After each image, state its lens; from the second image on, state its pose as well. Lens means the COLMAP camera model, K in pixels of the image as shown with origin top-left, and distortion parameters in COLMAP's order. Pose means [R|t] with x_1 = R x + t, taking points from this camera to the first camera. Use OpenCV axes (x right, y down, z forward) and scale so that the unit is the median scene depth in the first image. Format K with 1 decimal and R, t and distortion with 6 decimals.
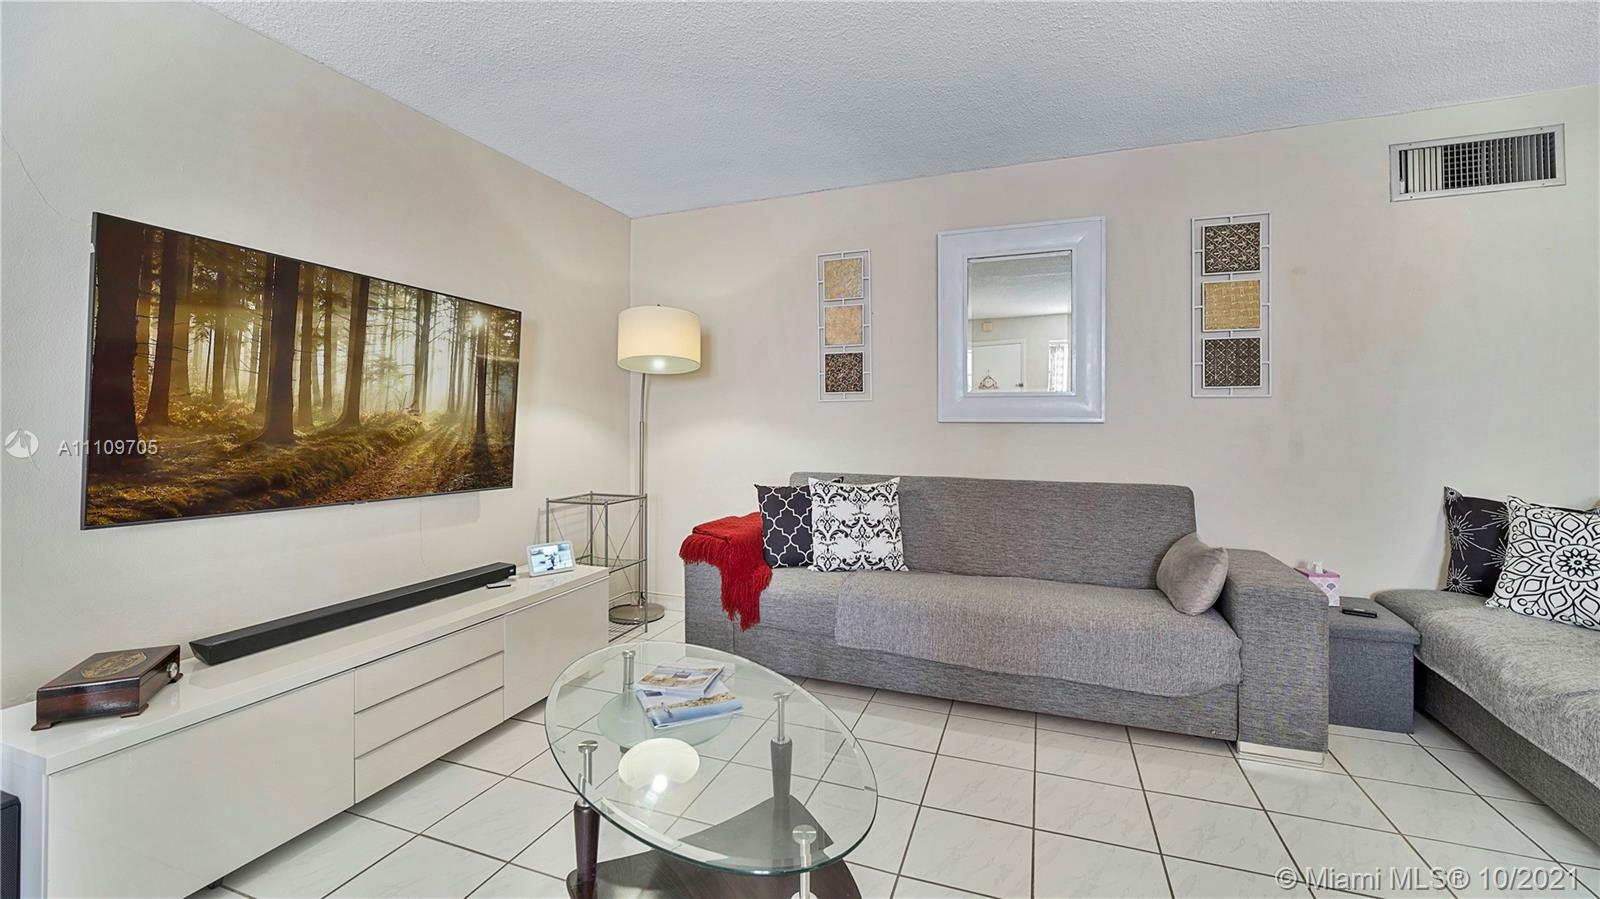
lens RADIAL K [[647.9, 0, 798.7], [0, 647.9, 424.5], [0, 0, 1]] dist [0.000807, -0.000096]
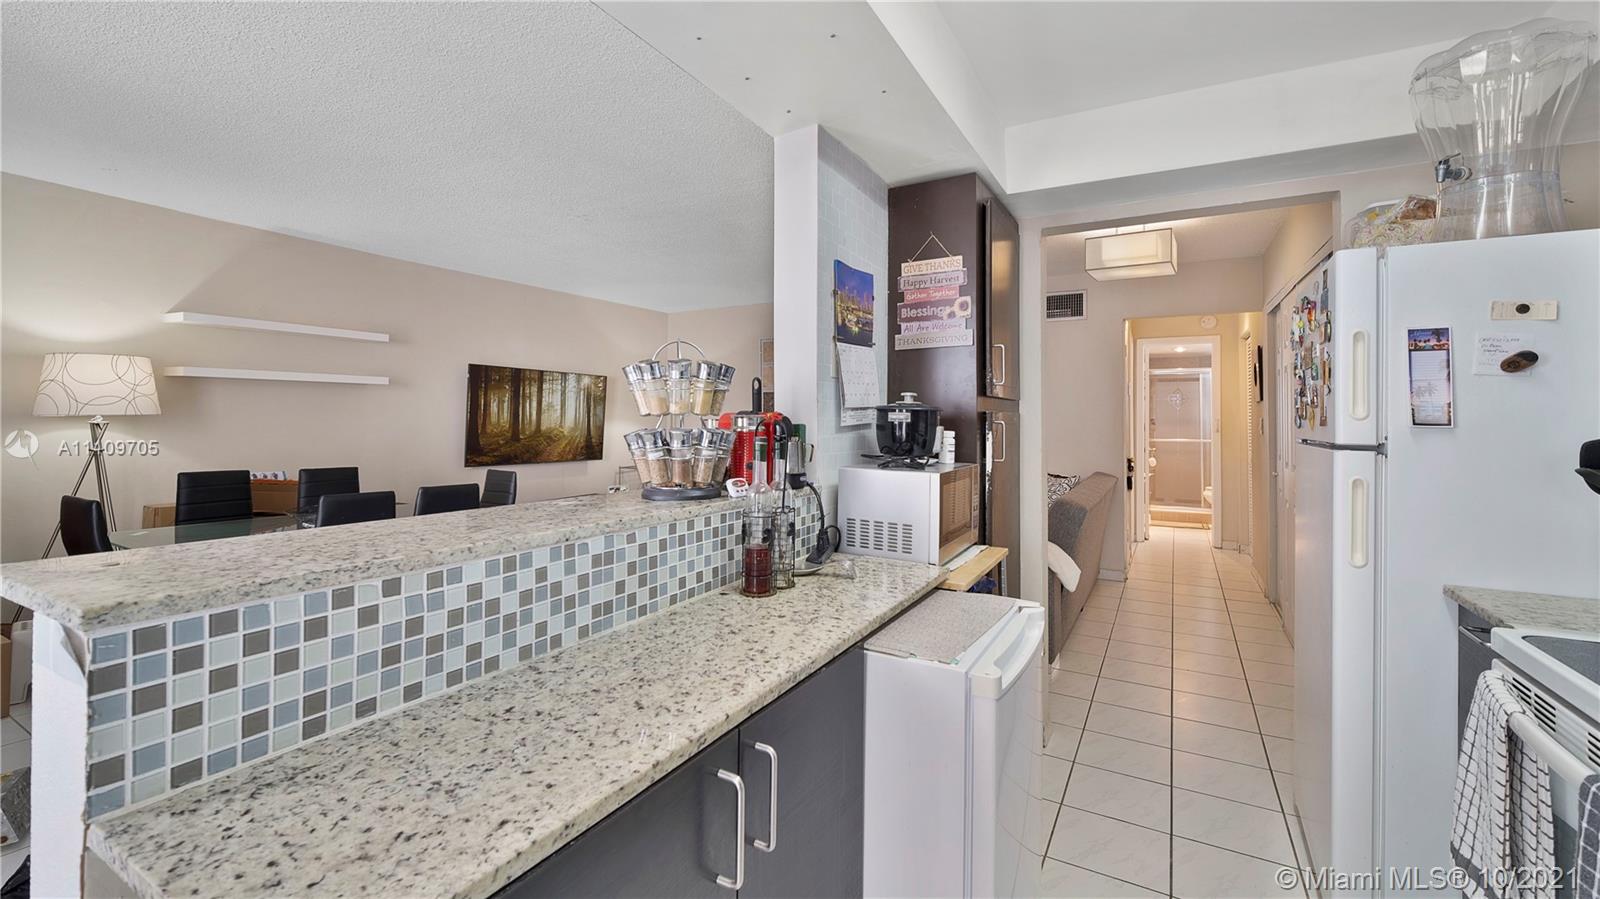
lens RADIAL K [[661.6, 0, 792.2], [0, 661.6, 414.8], [0, 0, 1]] dist [0.000579, 0.000248]
pose [[0.984777, 0.008285, -0.173623, 0.590710], [-0.008899, 0.999957, -0.002755, -0.050830], [0.173592, 0.004258, 0.984808, -1.103153]]
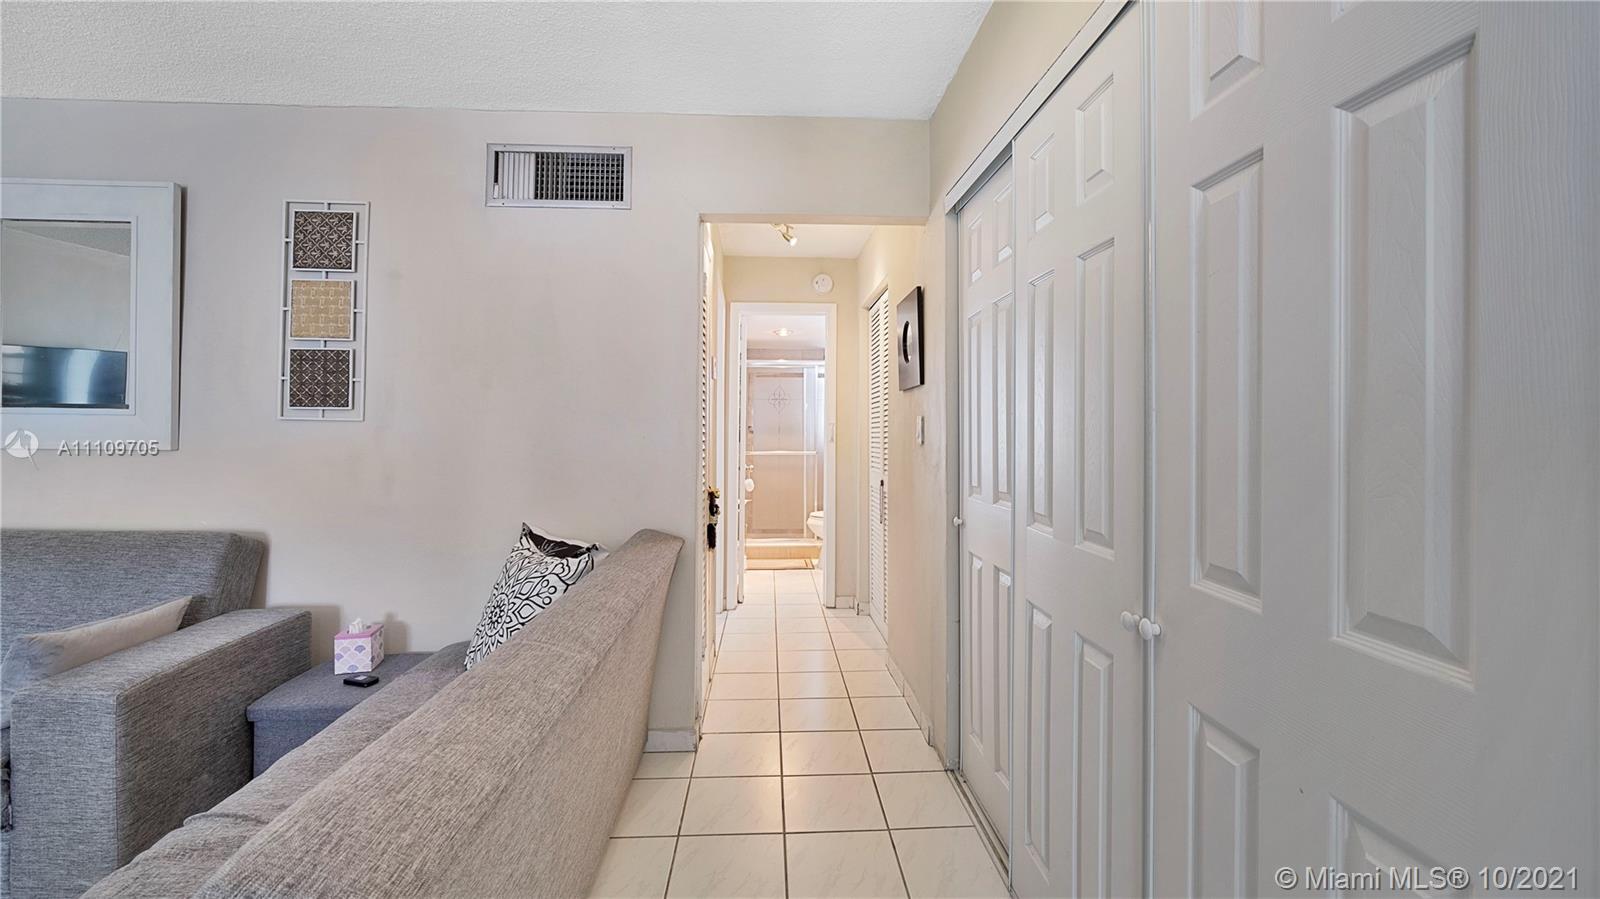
lens RADIAL K [[654.3, 0, 796.8], [0, 654.3, 423.6], [0, 0, 1]] dist [-0.001917, 0.000347]
pose [[0.923536, 0.011514, 0.383340, 0.966813], [-0.007262, 0.999895, -0.012537, -0.034371], [-0.383444, 0.008794, 0.923522, 0.000496]]
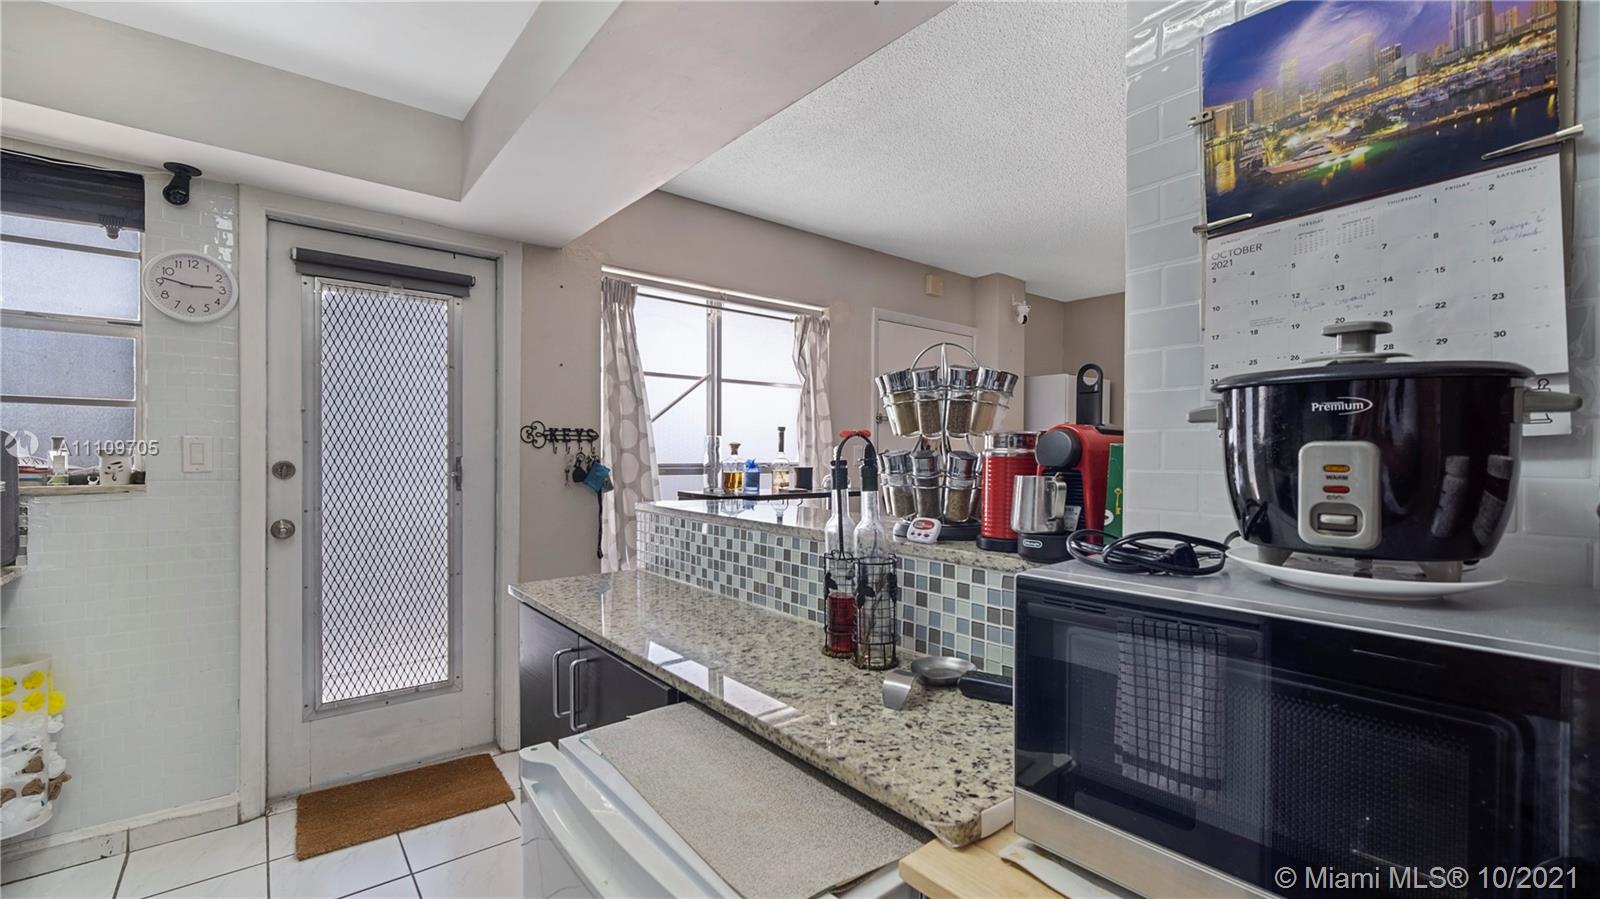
lens RADIAL K [[661.8, 0, 802.2], [0, 661.8, 458.3], [0, 0, 1]] dist [-0.002026, -0.000027]
pose [[-0.510721, 0.004933, -0.859732, 0.834395], [-0.002100, 0.999973, 0.006985, -0.039218], [0.859744, 0.005373, -0.510697, -0.447778]]
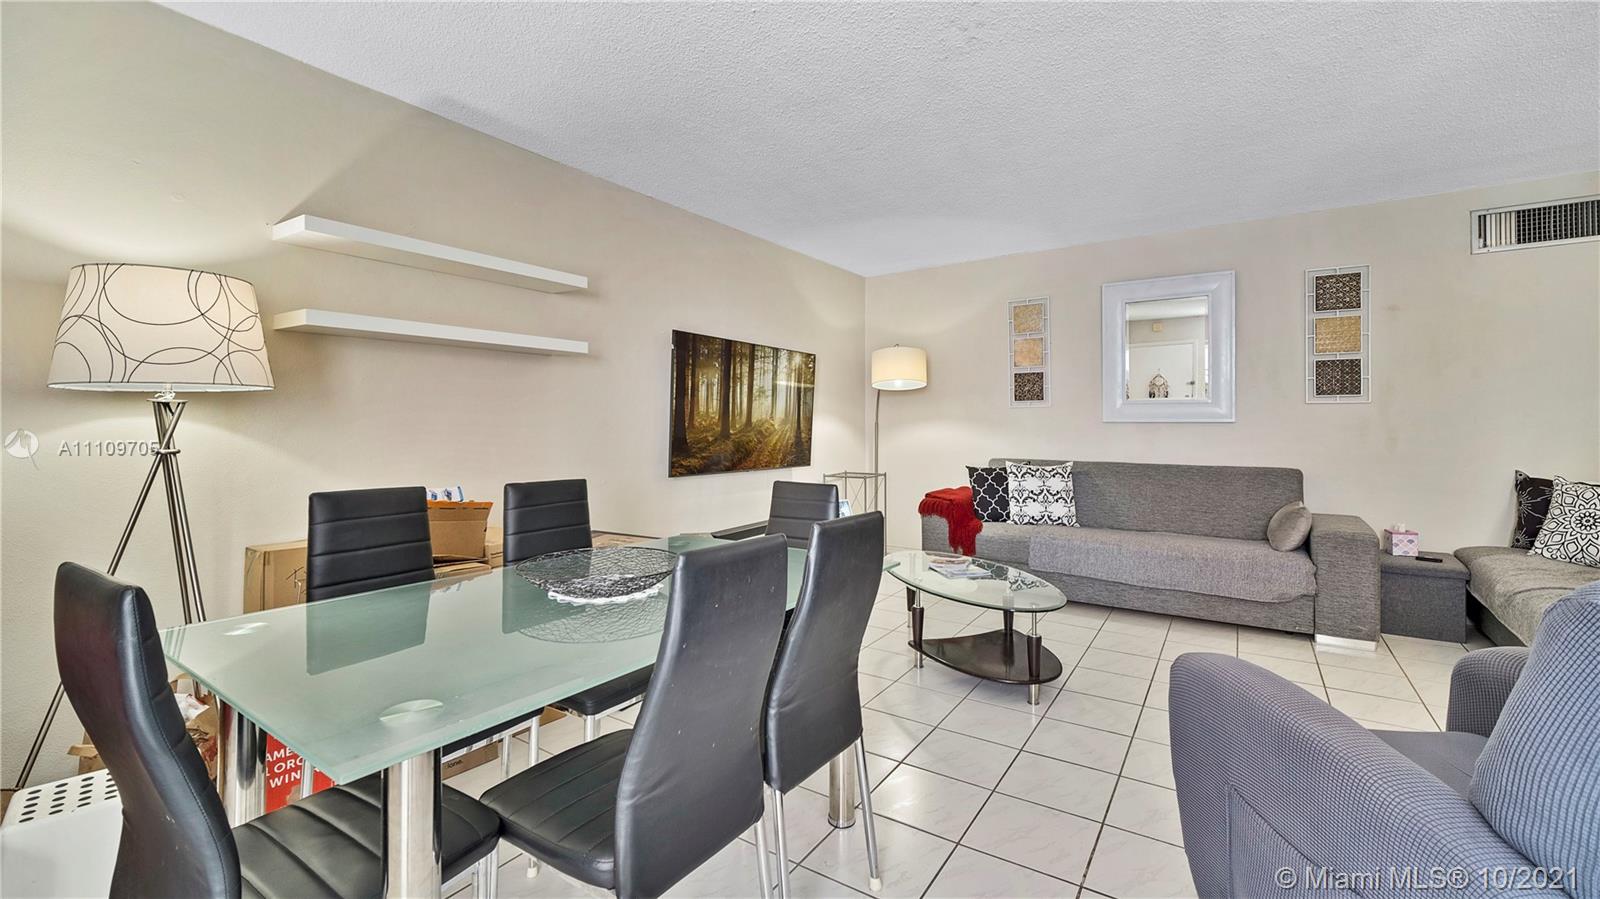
lens RADIAL K [[654.3, 0, 796.8], [0, 654.3, 423.6], [0, 0, 1]] dist [-0.001917, 0.000347]
pose [[0.971609, -0.003728, -0.236562, -0.106505], [0.003739, 0.999993, -0.000403, -0.004221], [0.236562, -0.000493, 0.971616, -0.614834]]
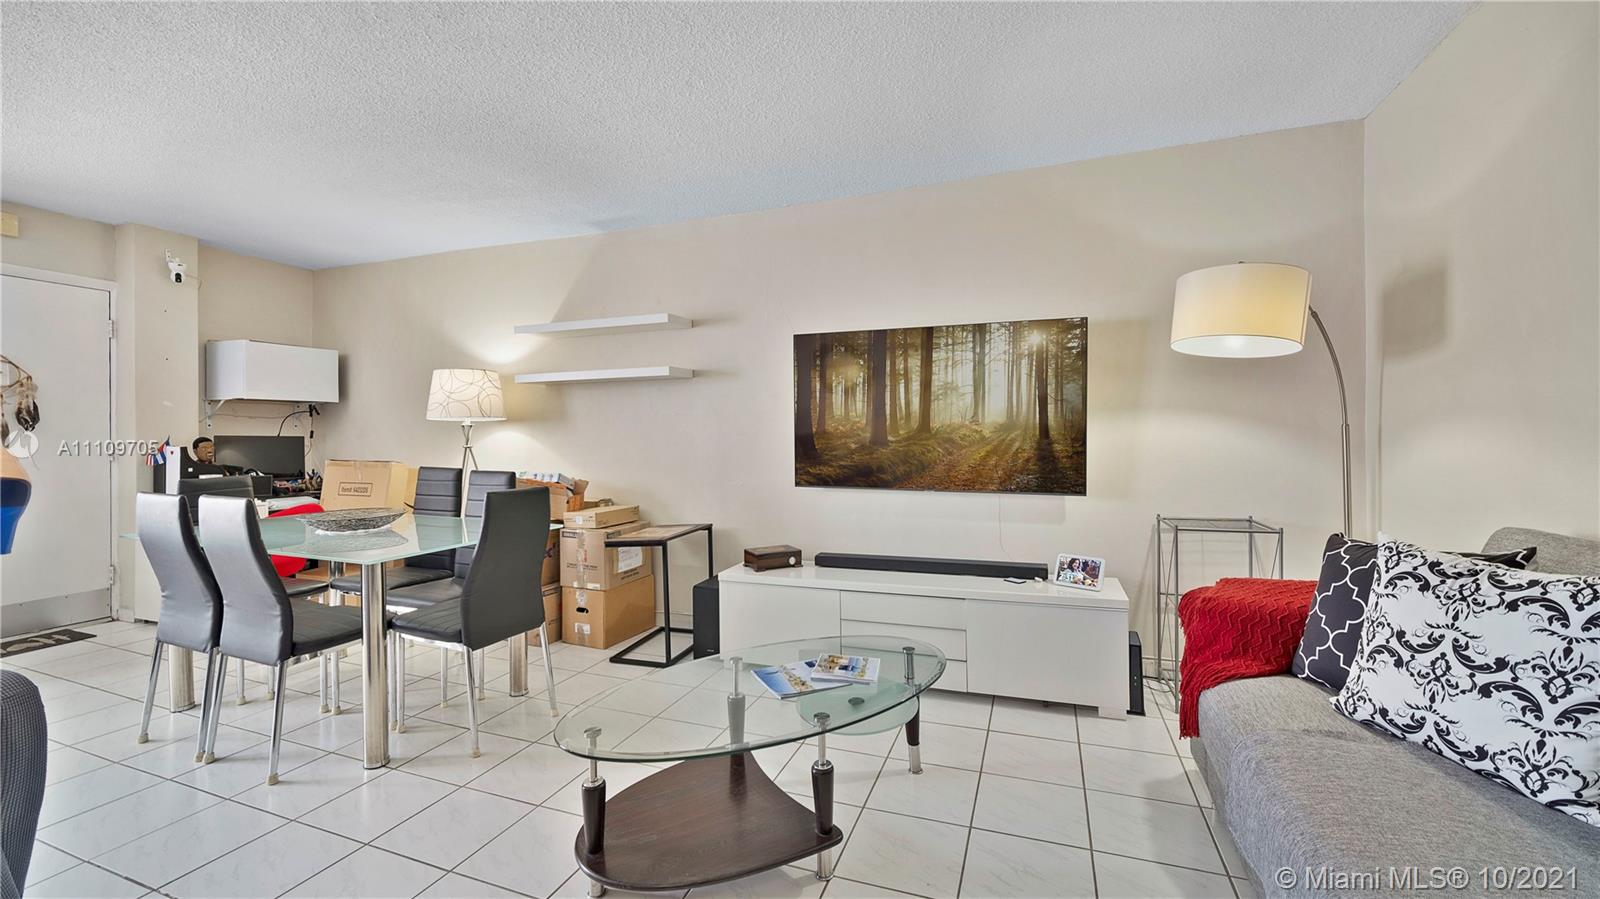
lens RADIAL K [[640.1, 0, 800.3], [0, 640.1, 437.6], [0, 0, 1]] dist [0.000079, 0.000104]
pose [[-0.017317, 0.002542, -0.999847, 0.589168], [0.009179, 0.999955, 0.002383, 0.003710], [0.999808, -0.009136, -0.017340, 0.625529]]
